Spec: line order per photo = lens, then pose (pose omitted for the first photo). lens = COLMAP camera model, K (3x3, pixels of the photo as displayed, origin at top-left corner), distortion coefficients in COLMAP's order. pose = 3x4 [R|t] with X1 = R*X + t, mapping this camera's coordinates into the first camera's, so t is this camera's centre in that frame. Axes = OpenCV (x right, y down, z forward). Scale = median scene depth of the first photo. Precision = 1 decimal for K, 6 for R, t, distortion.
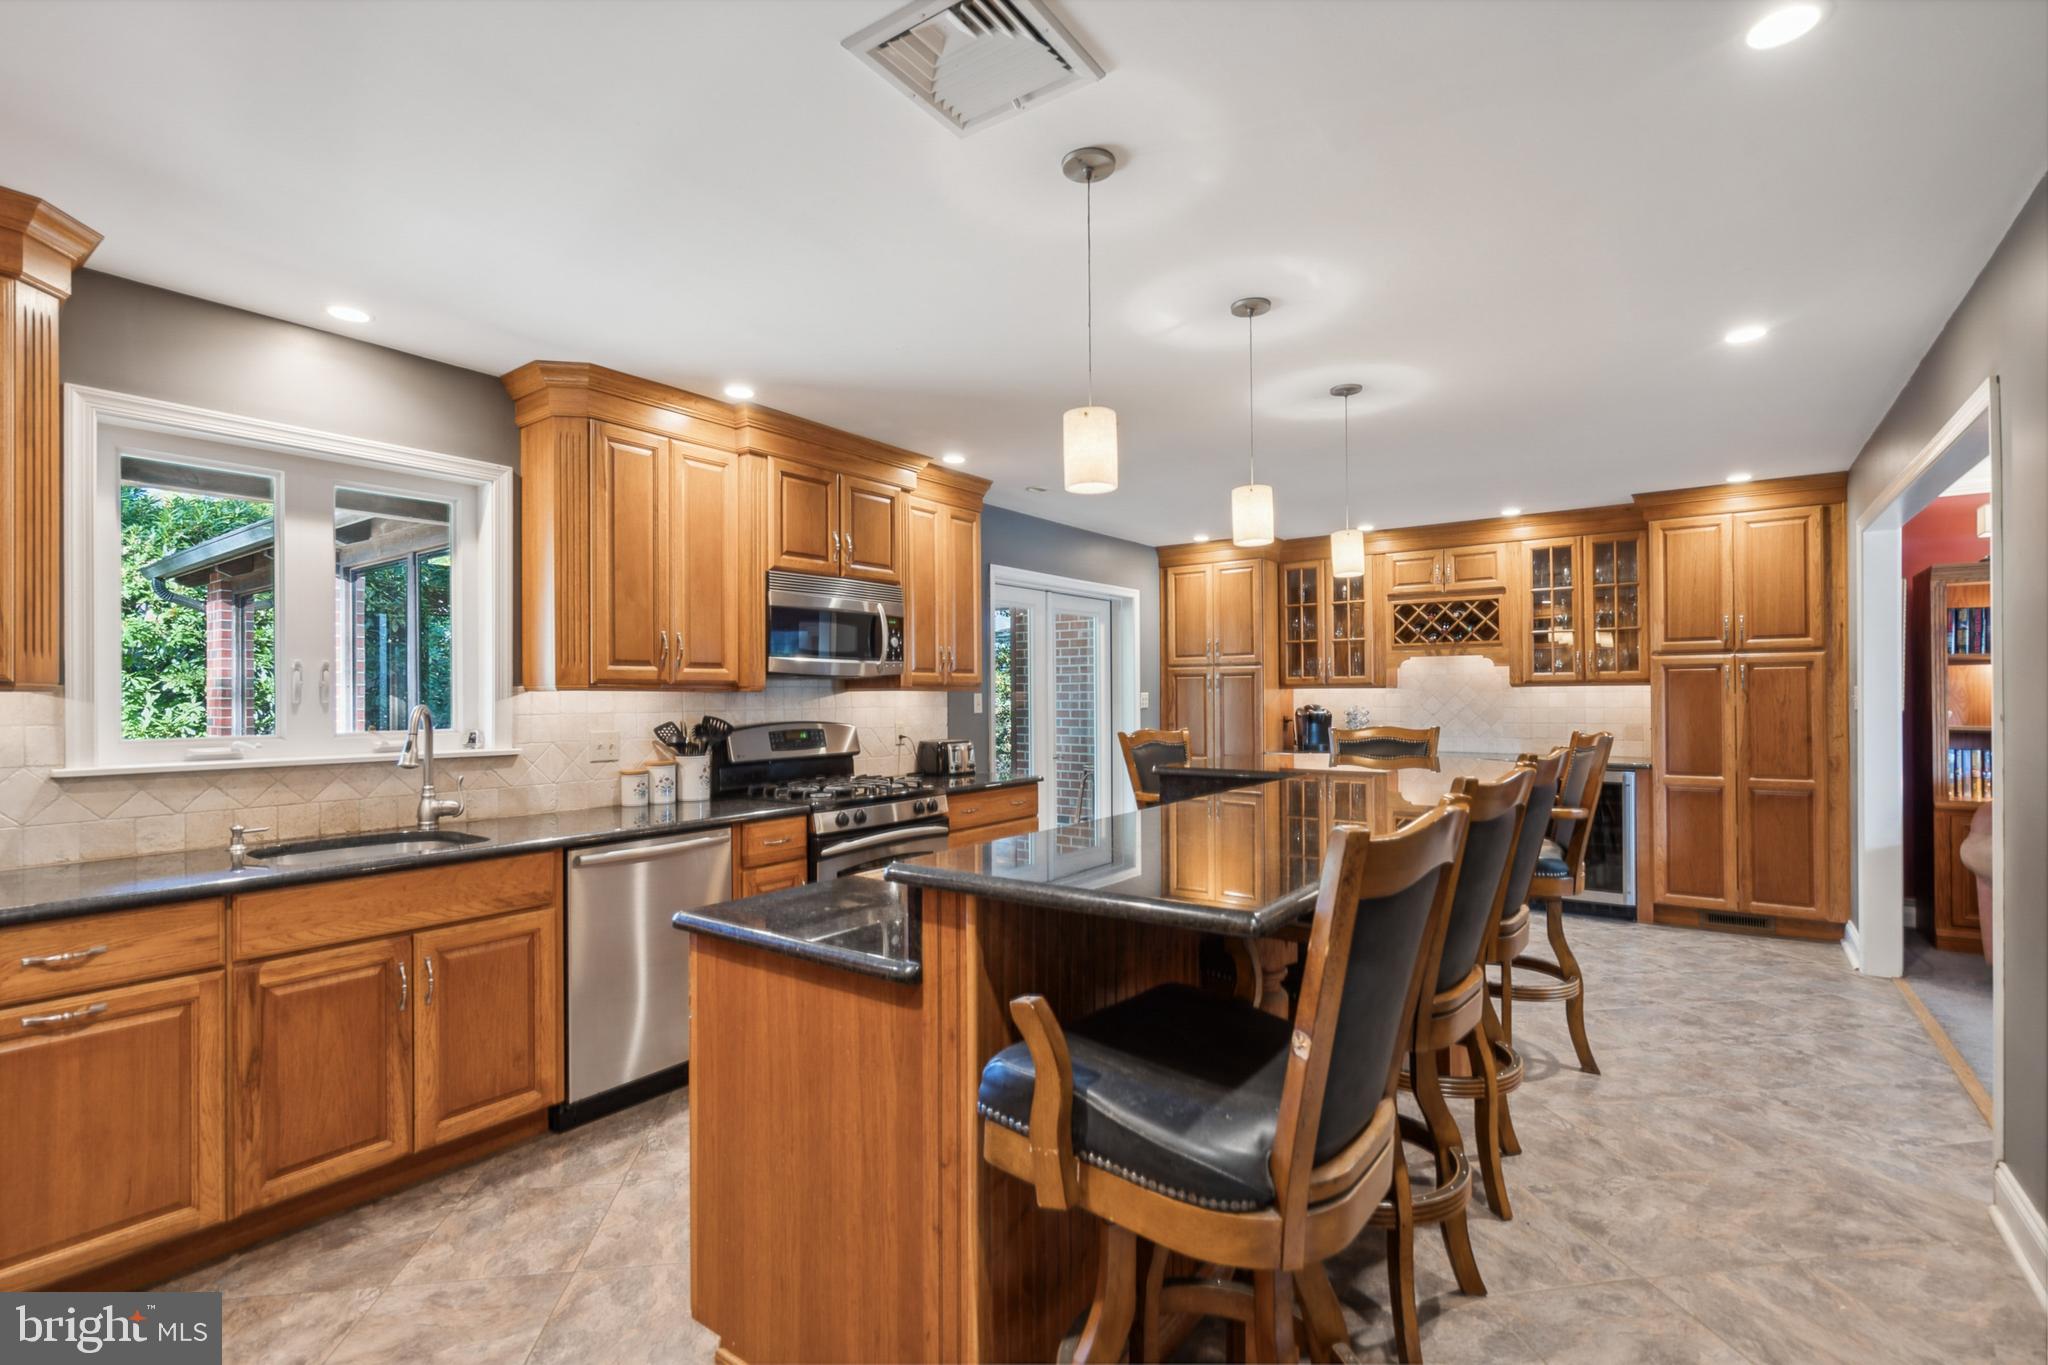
lens RADIAL K [[935.0, 0, 1014.0], [0, 935.0, 689.5], [0, 0, 1]] dist [0.003527, 0.000581]
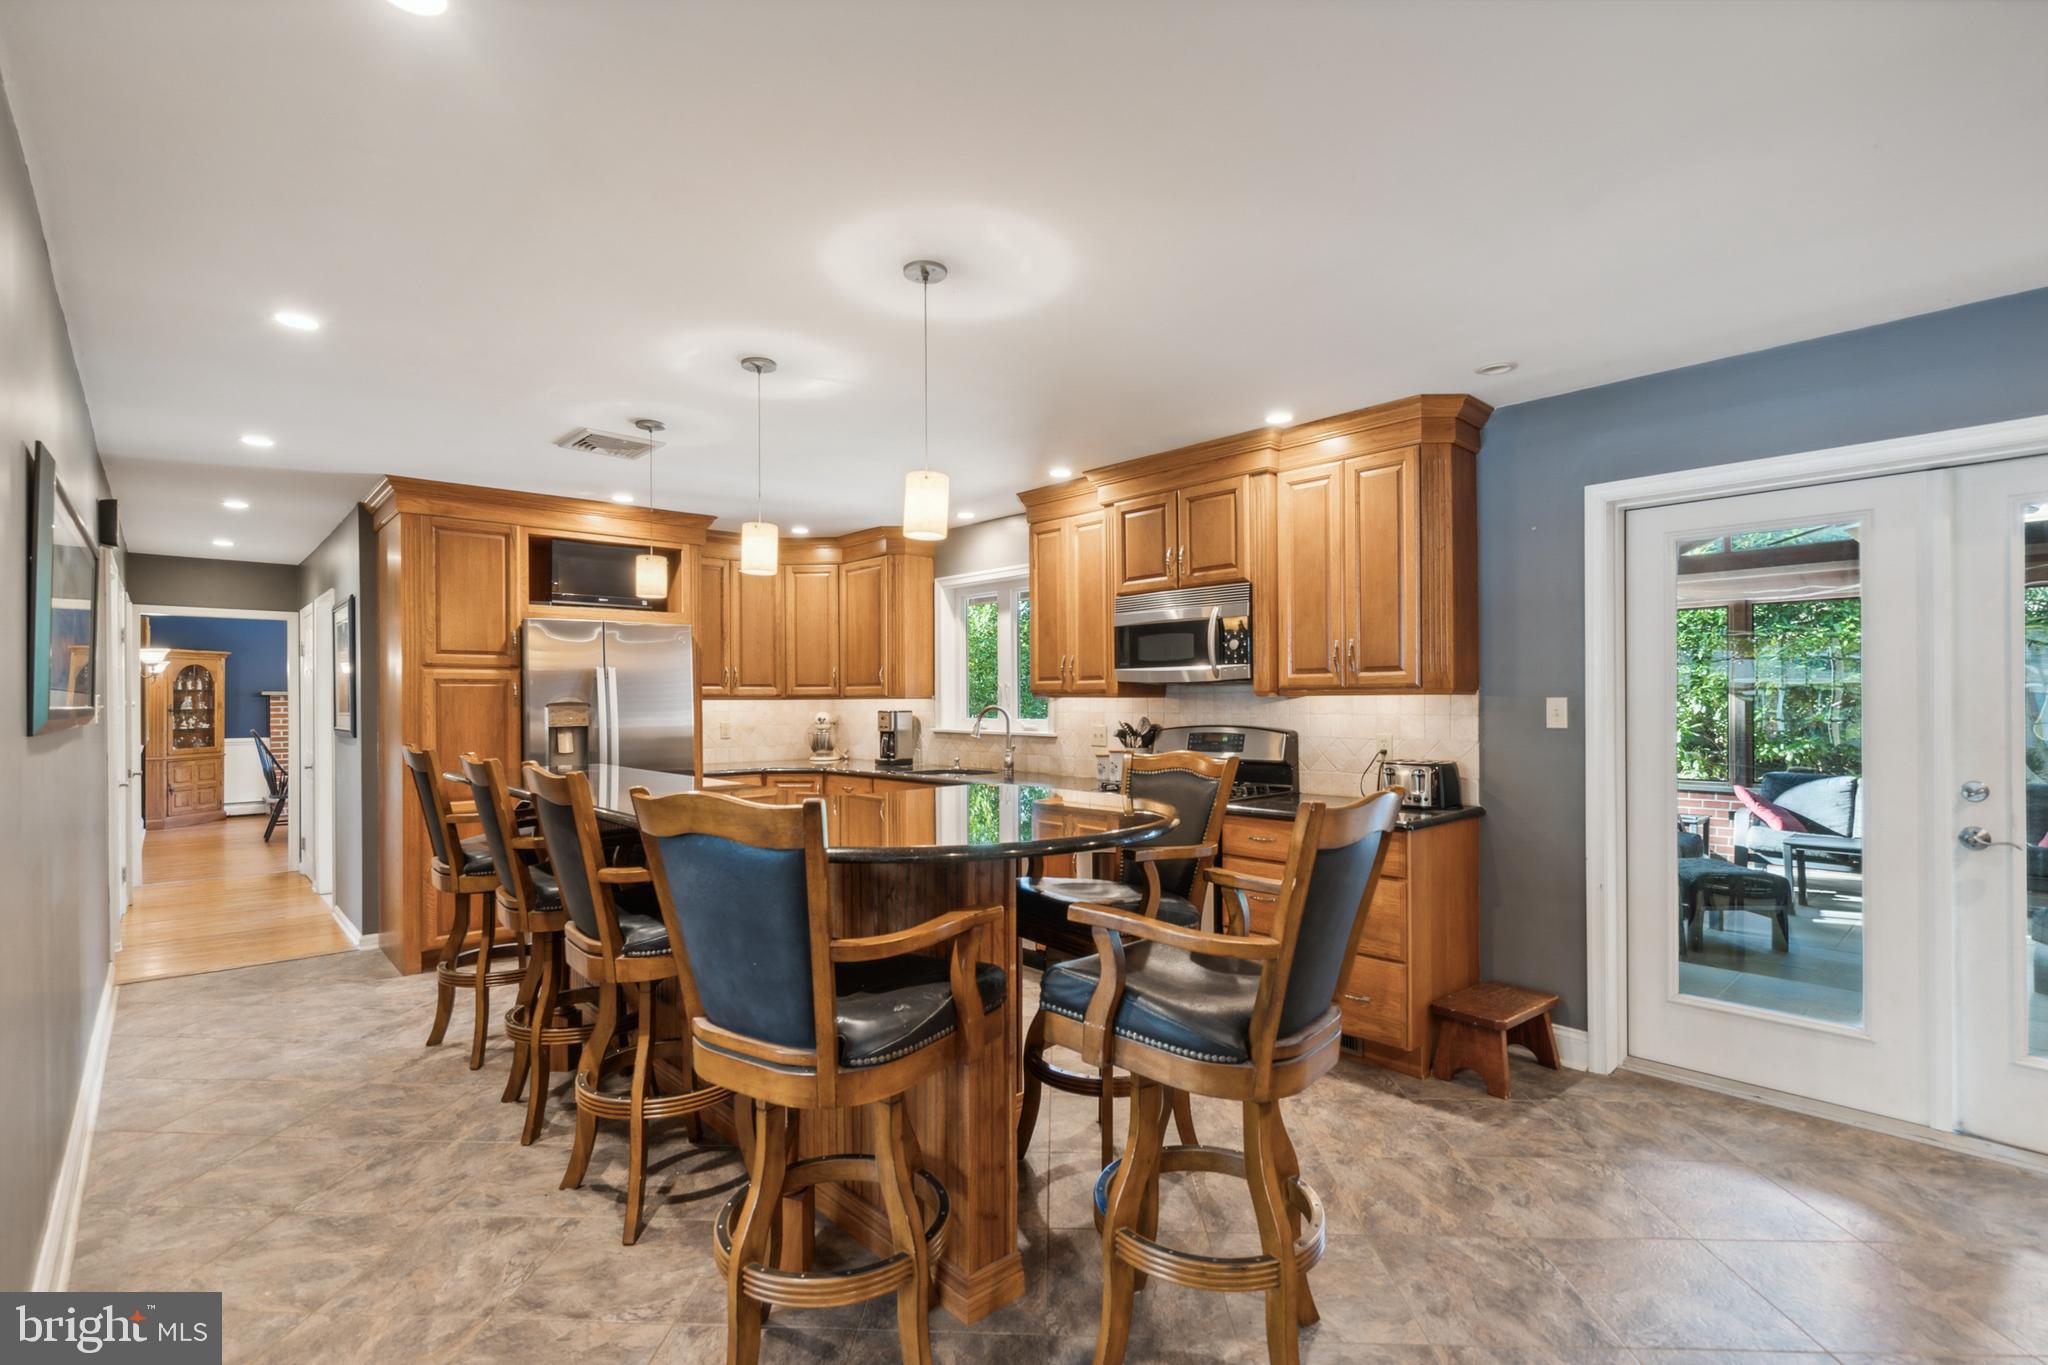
lens RADIAL K [[935.0, 0, 1019.1], [0, 935.0, 696.3], [0, 0, 1]] dist [0.003527, 0.000581]
pose [[-0.196704, 0.003045, -0.980458, 1.294429], [0.013645, 0.999907, 0.000368, -0.003279], [0.980368, -0.013306, -0.196728, 1.512727]]
